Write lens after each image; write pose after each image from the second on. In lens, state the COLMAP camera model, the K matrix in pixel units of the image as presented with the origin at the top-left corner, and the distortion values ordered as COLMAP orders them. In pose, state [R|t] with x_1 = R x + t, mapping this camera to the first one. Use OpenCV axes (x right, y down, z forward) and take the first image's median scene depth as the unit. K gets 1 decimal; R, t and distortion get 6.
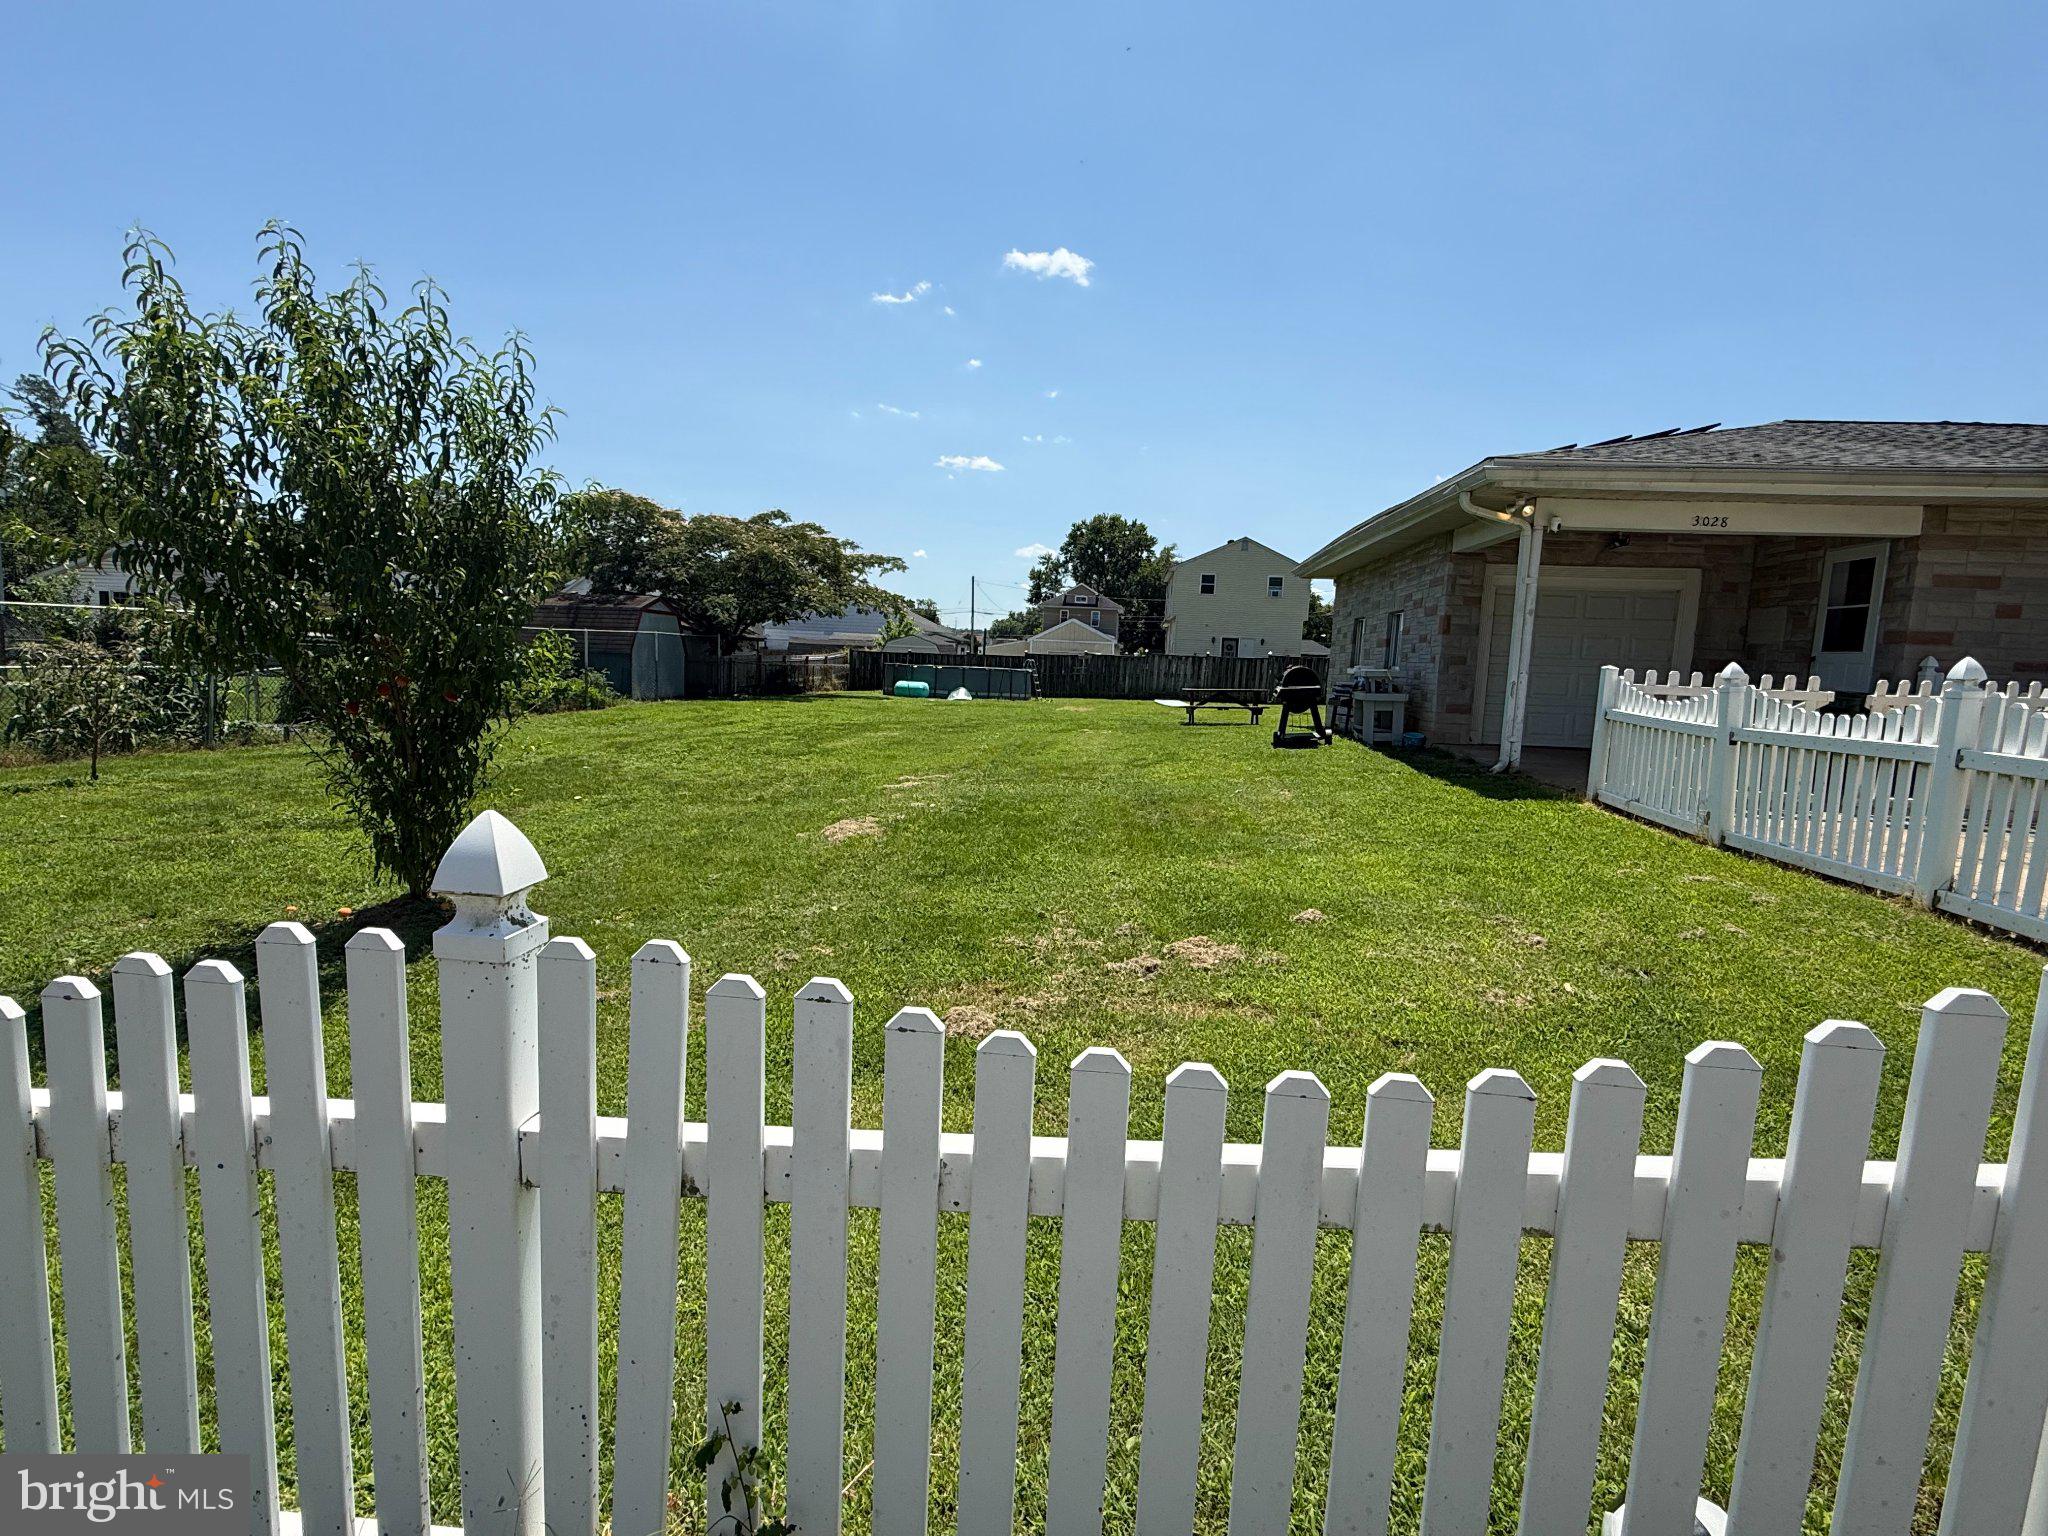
lens RADIAL K [[995.7, 0, 1024.0], [0, 995.7, 768.0], [0, 0, 1]] dist [0.000115, 0.000326]
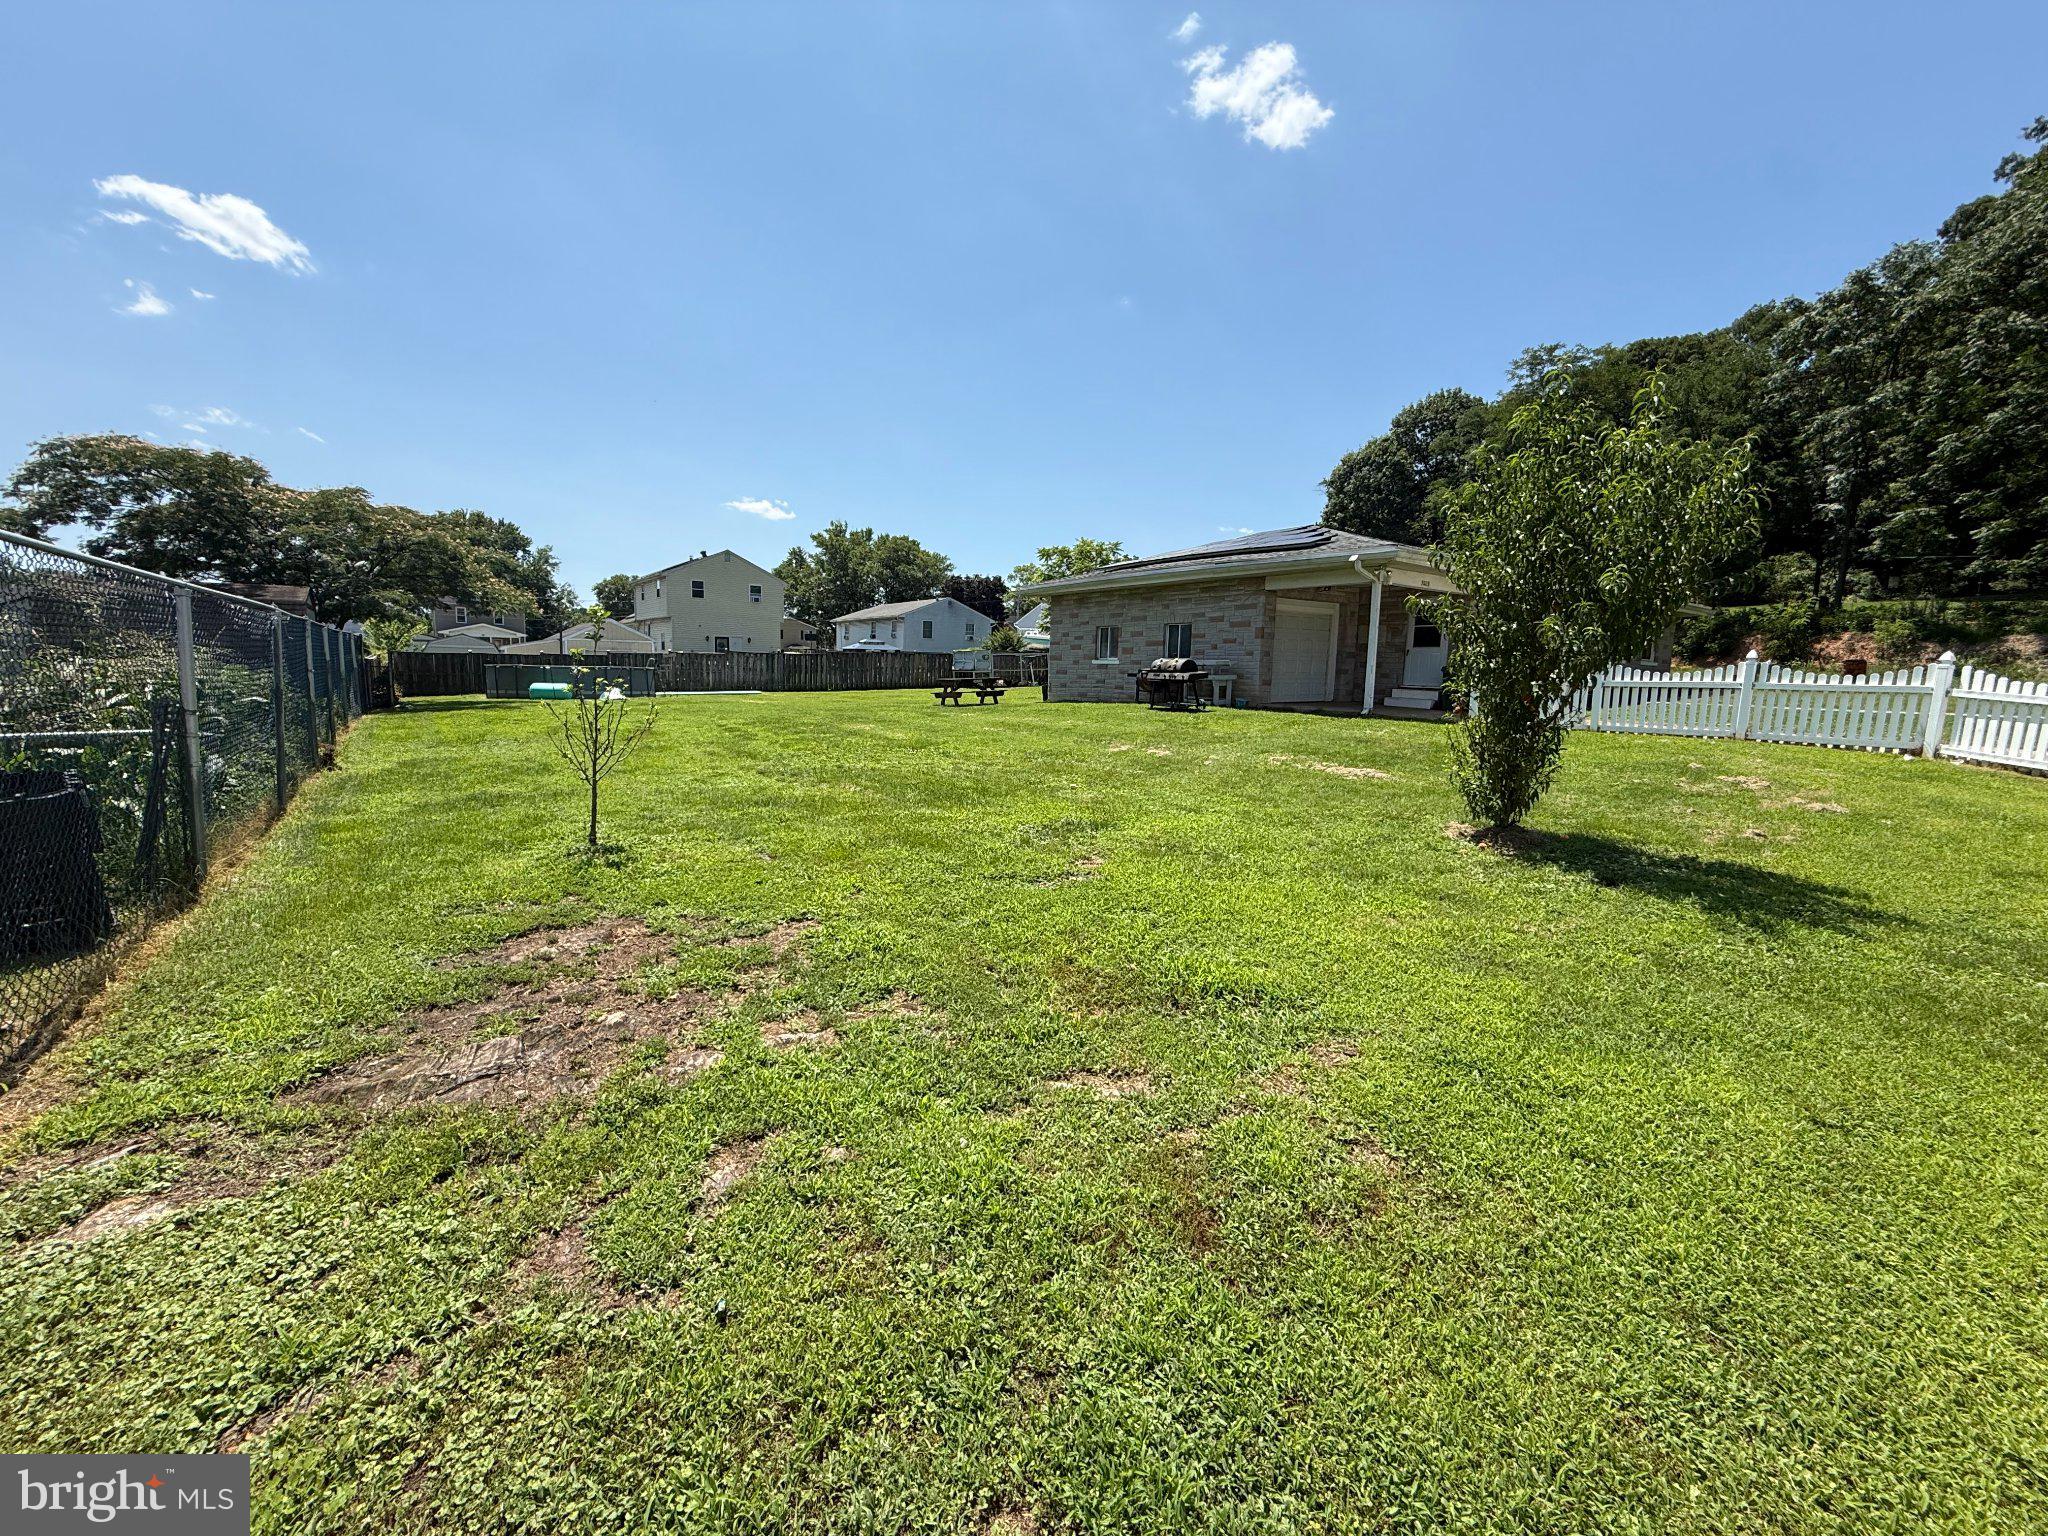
lens RADIAL K [[815.5, 0, 1024.0], [0, 815.5, 768.0], [0, 0, 1]] dist [0.002594, -0.007726]
pose [[0.719111, -0.110267, 0.686091, -0.443790], [0.088381, 0.993825, 0.067091, -0.023496], [-0.689252, 0.012392, 0.724416, 0.148246]]
